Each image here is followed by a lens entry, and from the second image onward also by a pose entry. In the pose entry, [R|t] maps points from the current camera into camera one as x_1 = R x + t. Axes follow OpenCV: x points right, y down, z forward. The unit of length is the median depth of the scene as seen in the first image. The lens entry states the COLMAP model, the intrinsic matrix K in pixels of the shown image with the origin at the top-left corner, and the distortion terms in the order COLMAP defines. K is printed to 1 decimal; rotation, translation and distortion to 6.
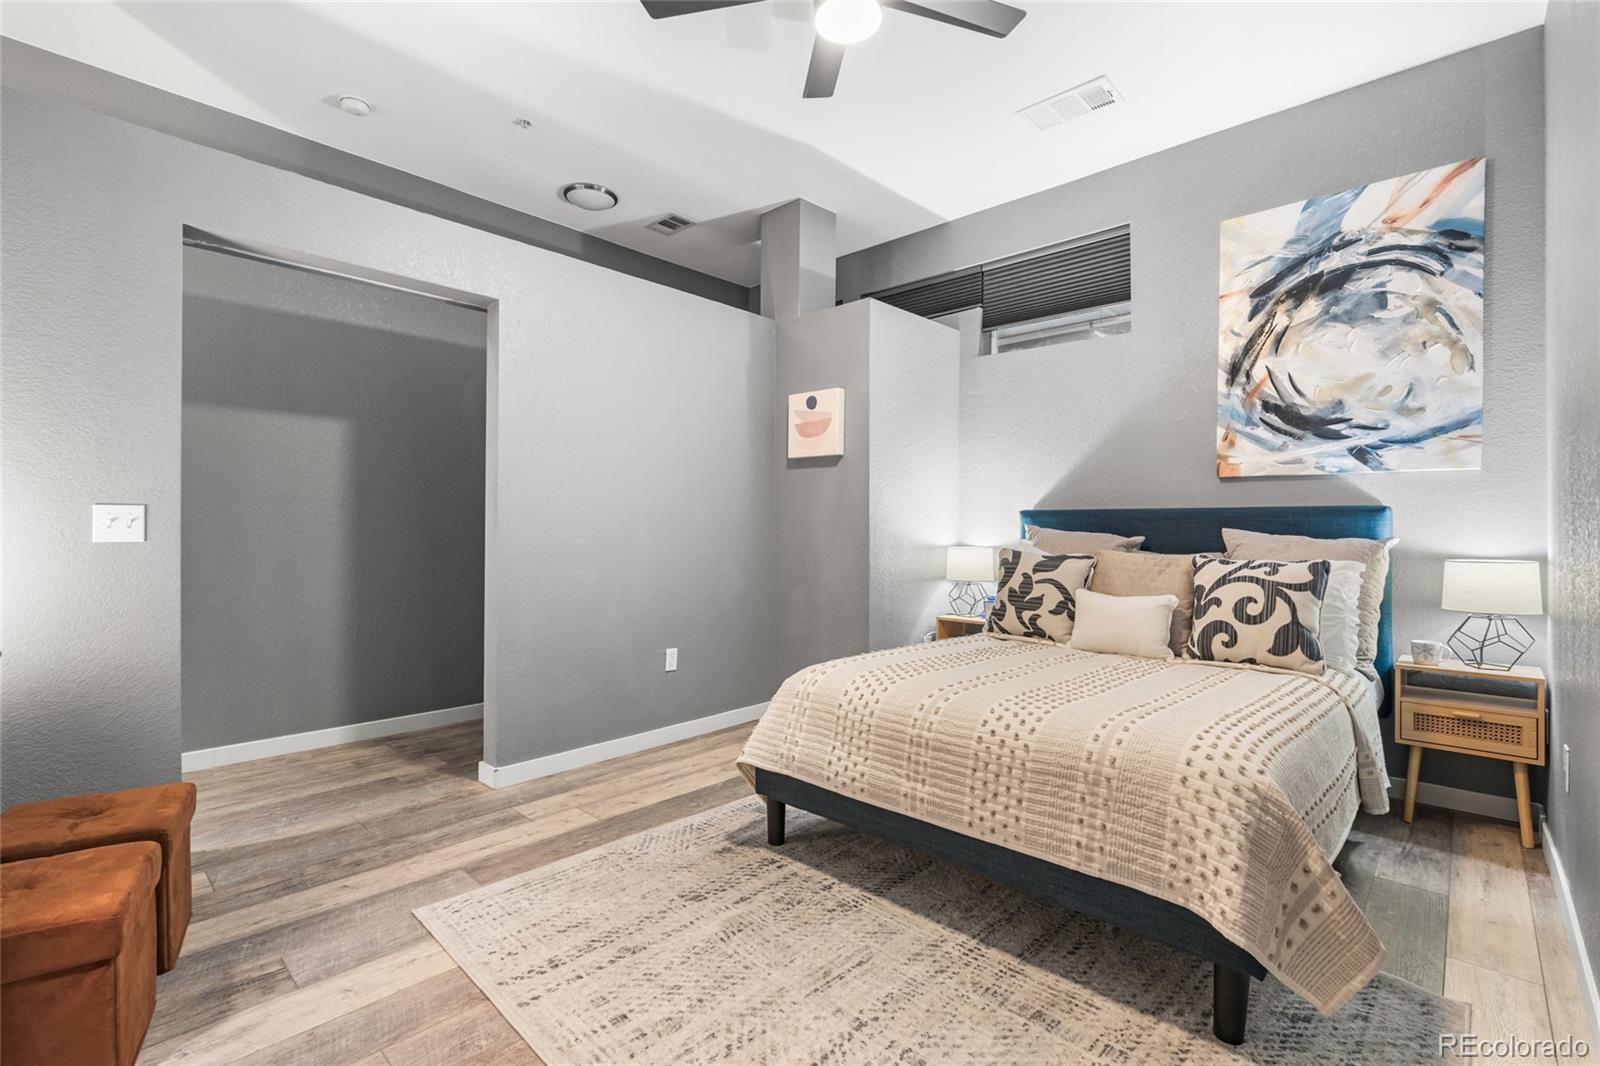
lens RADIAL K [[716.4, 0, 797.0], [0, 716.4, 526.2], [0, 0, 1]] dist [-0.006147, 0.000111]
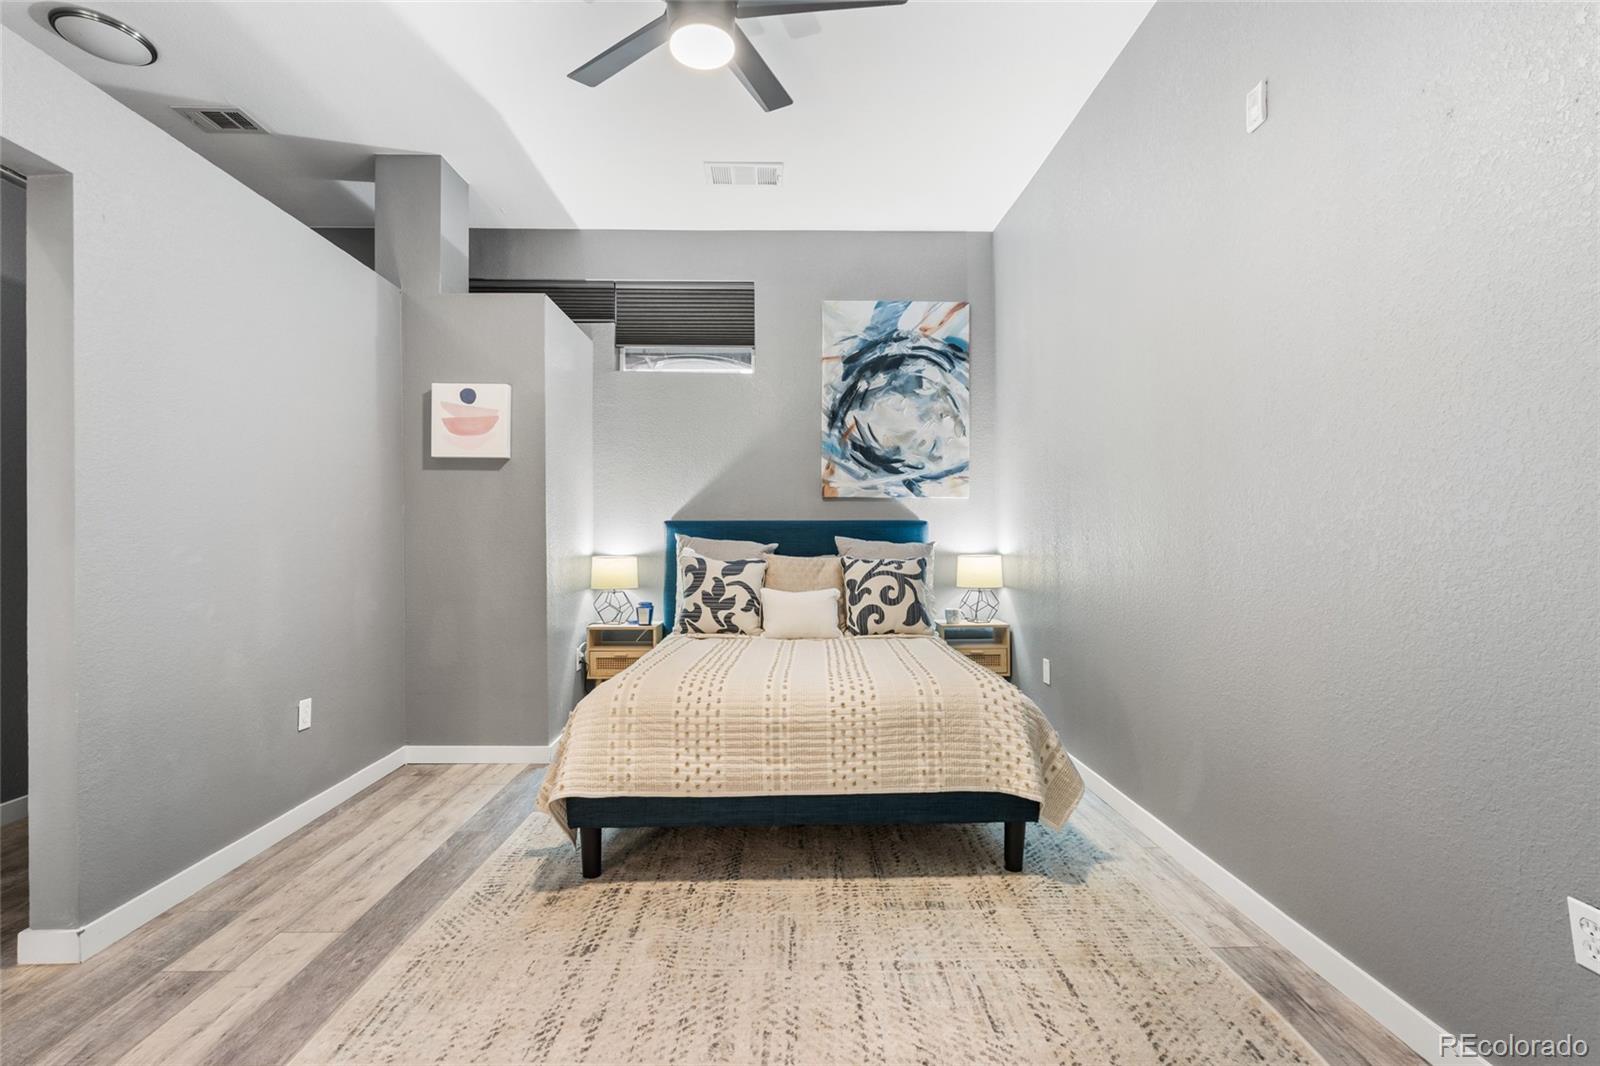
lens RADIAL K [[716.4, 0, 798.3], [0, 716.4, 536.7], [0, 0, 1]] dist [-0.006147, 0.000111]
pose [[0.709195, -0.005599, 0.704990, -0.426178], [0.004205, 0.999984, 0.003711, -0.001736], [-0.705000, 0.000332, 0.709207, 0.126997]]
